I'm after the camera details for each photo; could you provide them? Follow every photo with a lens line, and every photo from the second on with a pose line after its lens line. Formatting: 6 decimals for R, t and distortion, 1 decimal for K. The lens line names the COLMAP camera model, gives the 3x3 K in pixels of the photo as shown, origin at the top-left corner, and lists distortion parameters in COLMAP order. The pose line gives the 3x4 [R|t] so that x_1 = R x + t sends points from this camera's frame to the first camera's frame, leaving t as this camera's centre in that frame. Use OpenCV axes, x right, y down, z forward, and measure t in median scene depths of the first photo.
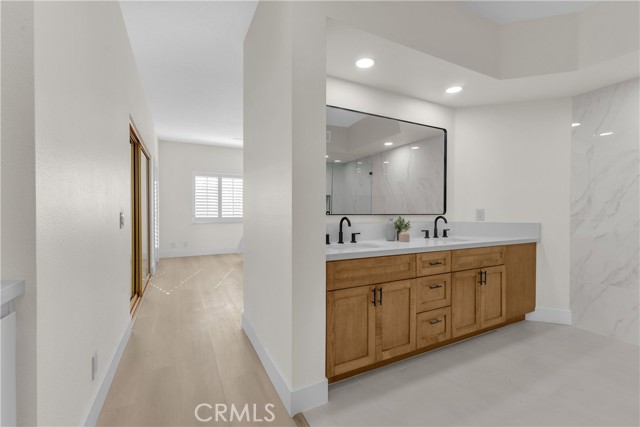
lens RADIAL K [[270.2, 0, 320.9], [0, 270.2, 211.1], [0, 0, 1]] dist [-0.000099, -0.001236]
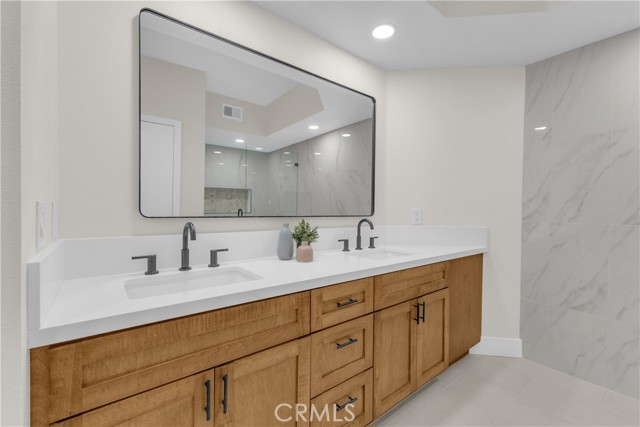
lens RADIAL K [[270.2, 0, 321.6], [0, 270.2, 211.3], [0, 0, 1]] dist [-0.000099, -0.001236]
pose [[0.980454, 0.006032, 0.196655, 0.216932], [-0.007347, 0.999955, 0.005957, -0.004213], [-0.196611, -0.007286, 0.980455, 0.376663]]
